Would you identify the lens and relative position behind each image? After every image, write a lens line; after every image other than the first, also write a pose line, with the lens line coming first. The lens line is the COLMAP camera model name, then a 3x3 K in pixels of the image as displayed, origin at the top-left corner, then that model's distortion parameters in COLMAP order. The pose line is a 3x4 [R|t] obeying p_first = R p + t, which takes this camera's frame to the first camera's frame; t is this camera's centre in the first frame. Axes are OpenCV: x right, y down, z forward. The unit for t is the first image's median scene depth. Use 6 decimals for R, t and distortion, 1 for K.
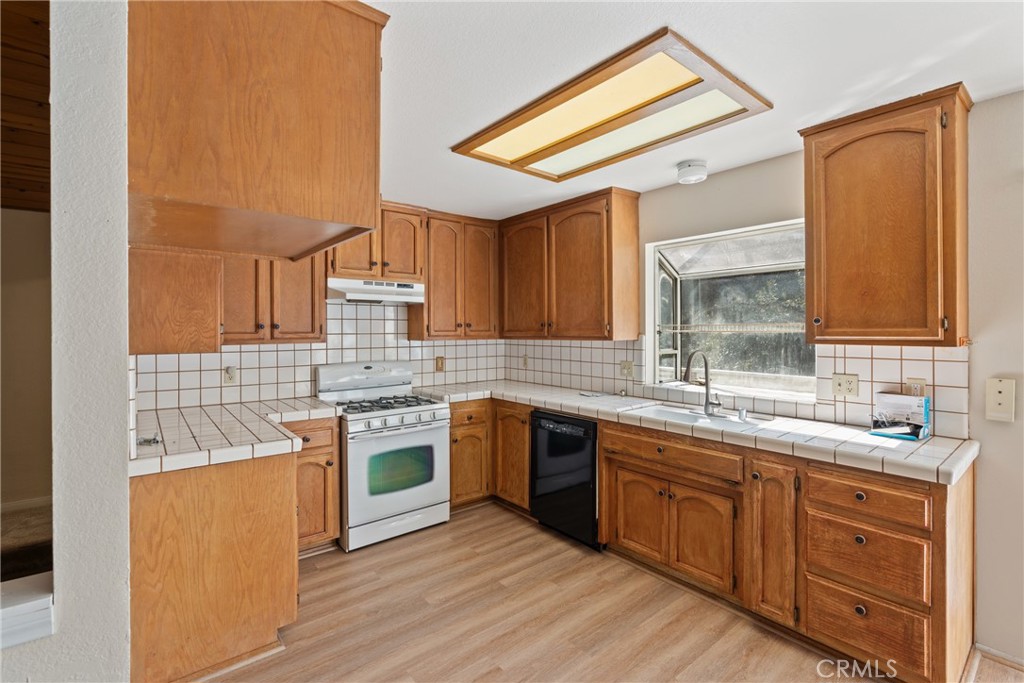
lens RADIAL K [[469.5, 0, 514.0], [0, 469.5, 328.8], [0, 0, 1]] dist [-0.000826, 0.000464]
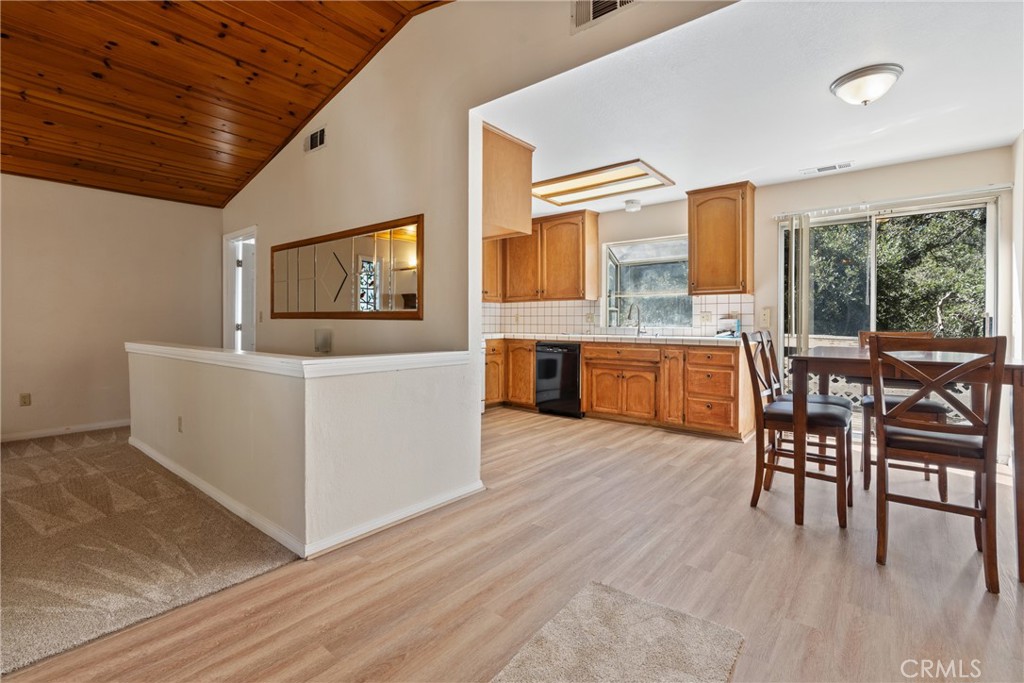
lens RADIAL K [[473.3, 0, 512.7], [0, 473.3, 325.5], [0, 0, 1]] dist [-0.002605, -0.000022]
pose [[0.979256, 0.002892, 0.202606, -0.441004], [-0.003909, 0.999982, 0.004622, 0.125406], [-0.202589, -0.005318, 0.979249, -0.700997]]
